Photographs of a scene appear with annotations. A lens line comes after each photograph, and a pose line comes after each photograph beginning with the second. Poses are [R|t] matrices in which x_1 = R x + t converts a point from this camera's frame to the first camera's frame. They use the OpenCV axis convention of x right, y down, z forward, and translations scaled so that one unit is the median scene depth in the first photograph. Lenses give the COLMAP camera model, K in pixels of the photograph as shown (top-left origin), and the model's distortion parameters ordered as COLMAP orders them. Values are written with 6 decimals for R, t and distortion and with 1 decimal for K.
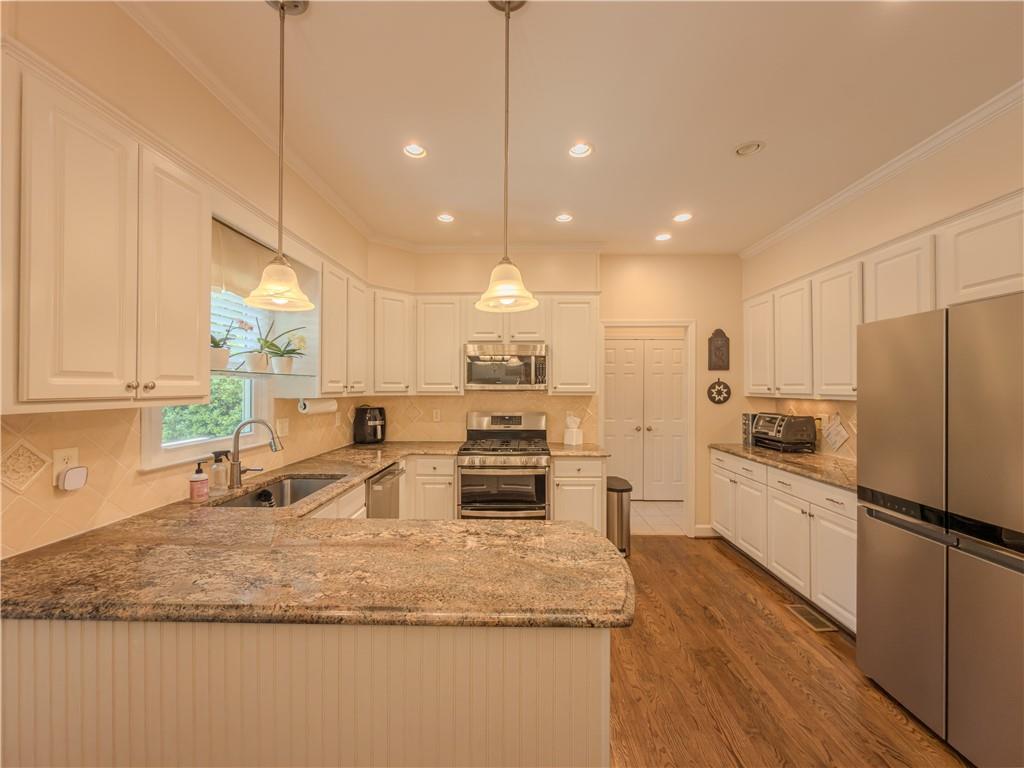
lens RADIAL K [[414.0, 0, 510.5], [0, 414.0, 383.8], [0, 0, 1]] dist [-0.002613, 0.000021]
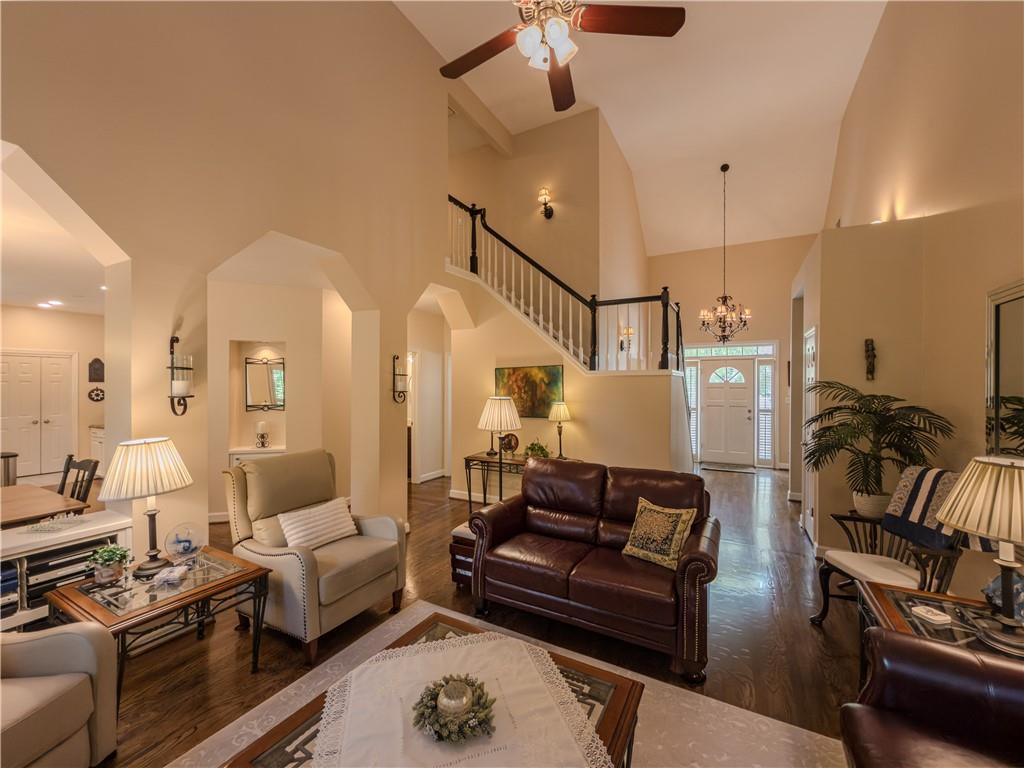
lens RADIAL K [[414.0, 0, 510.5], [0, 414.0, 386.8], [0, 0, 1]] dist [-0.002613, 0.000021]
pose [[0.470273, -0.002525, 0.882517, -0.204834], [-0.001638, 0.999992, 0.003734, -0.021998], [-0.882519, -0.003202, 0.470265, -1.333920]]
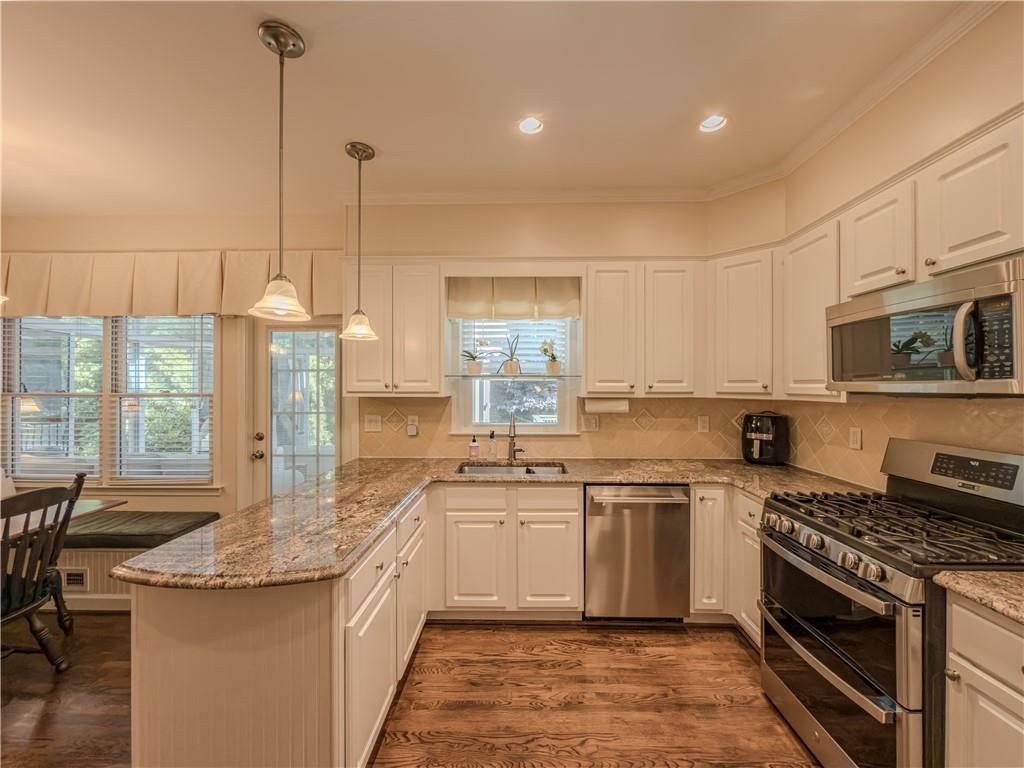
lens RADIAL K [[414.0, 0, 514.1], [0, 414.0, 384.6], [0, 0, 1]] dist [-0.002613, 0.000021]
pose [[0.004584, -0.007445, -0.999962, 0.410989], [0.005642, 0.999957, -0.007419, 0.006608], [0.999974, -0.005608, 0.004626, 0.590958]]
